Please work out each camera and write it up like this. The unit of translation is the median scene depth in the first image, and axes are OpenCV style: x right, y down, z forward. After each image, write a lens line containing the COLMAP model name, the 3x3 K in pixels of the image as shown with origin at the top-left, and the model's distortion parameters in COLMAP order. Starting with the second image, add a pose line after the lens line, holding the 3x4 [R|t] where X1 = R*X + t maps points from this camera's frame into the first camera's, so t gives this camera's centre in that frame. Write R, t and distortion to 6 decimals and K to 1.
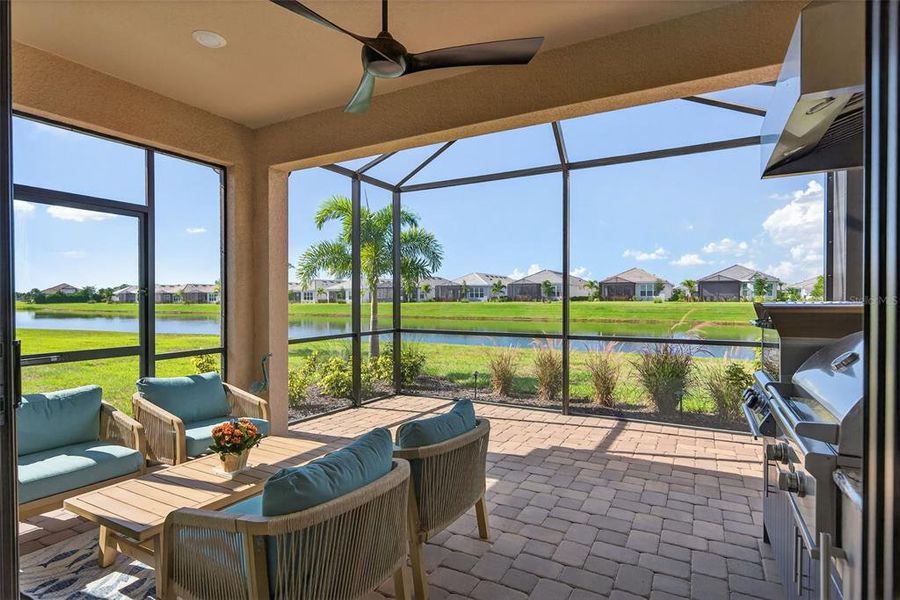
lens RADIAL K [[452.4, 0, 443.9], [0, 452.4, 298.4], [0, 0, 1]] dist [-0.017704, 0.001362]
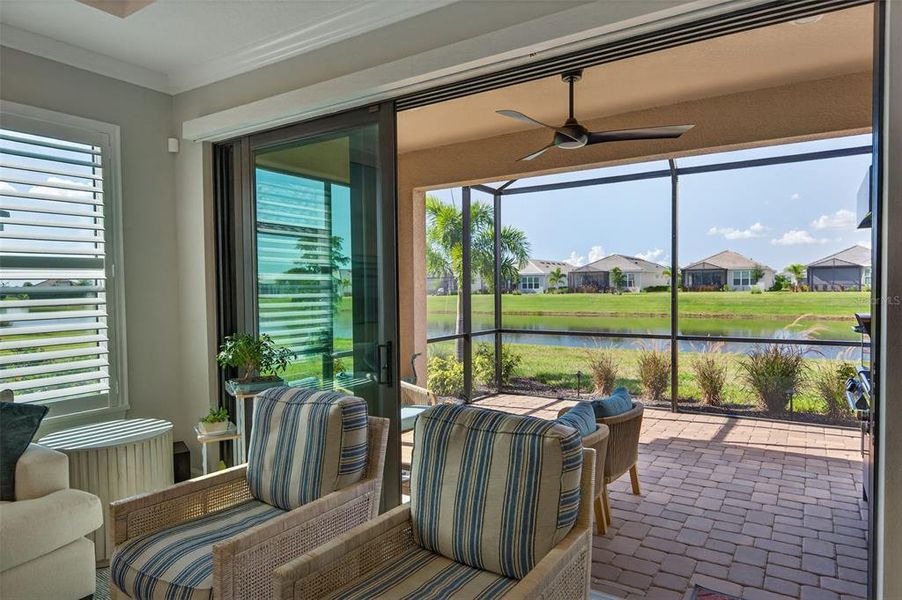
lens RADIAL K [[532.0, 0, 446.1], [0, 532.0, 302.4], [0, 0, 1]] dist [-0.017639, -0.005598]
pose [[0.996249, -0.006766, -0.086269, -0.144204], [0.008734, 0.999710, 0.022458, -0.026284], [0.086092, -0.023127, 0.996019, -0.247131]]
